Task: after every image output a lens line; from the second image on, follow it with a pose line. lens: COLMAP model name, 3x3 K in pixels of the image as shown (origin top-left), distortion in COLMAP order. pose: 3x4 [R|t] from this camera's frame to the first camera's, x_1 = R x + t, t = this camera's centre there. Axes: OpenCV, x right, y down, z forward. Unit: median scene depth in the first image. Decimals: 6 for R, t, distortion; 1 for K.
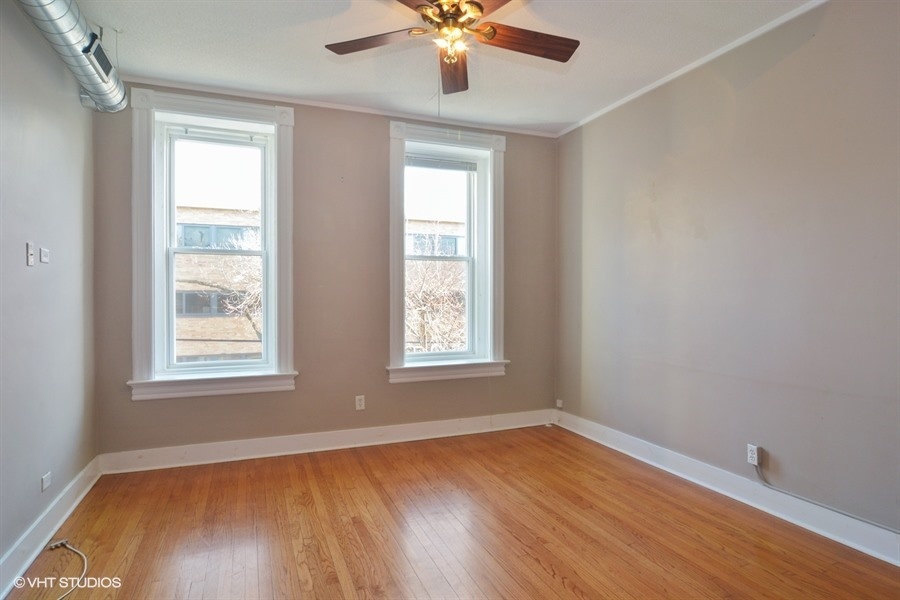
lens RADIAL K [[499.0, 0, 449.9], [0, 499.0, 300.6], [0, 0, 1]] dist [-0.014530, -0.003009]
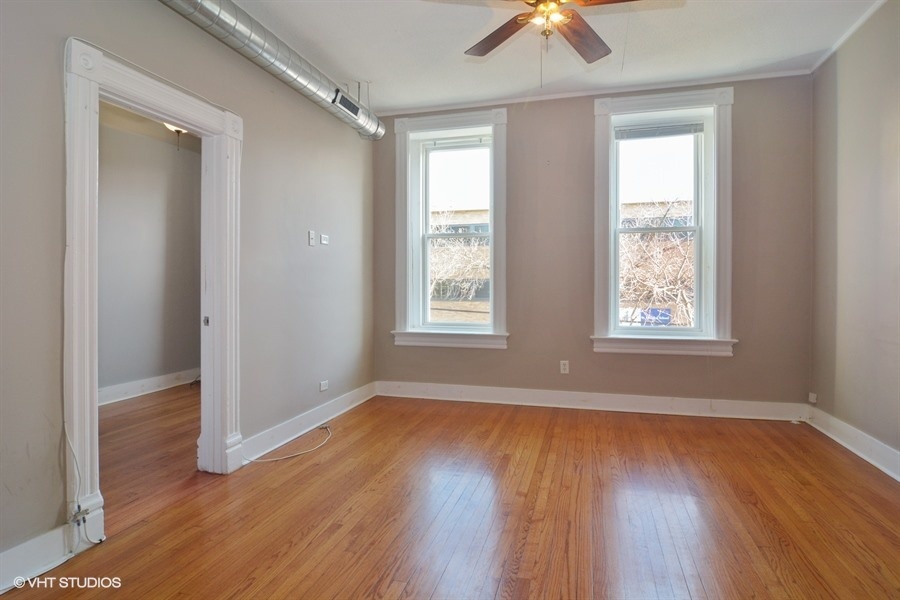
lens RADIAL K [[499.0, 0, 483.4], [0, 499.0, 290.4], [0, 0, 1]] dist [-0.014530, -0.003009]
pose [[0.794428, 0.000662, -0.607358, 0.350014], [-0.006896, 0.999945, -0.007929, 0.051153], [0.607319, 0.010487, 0.794389, 0.038517]]
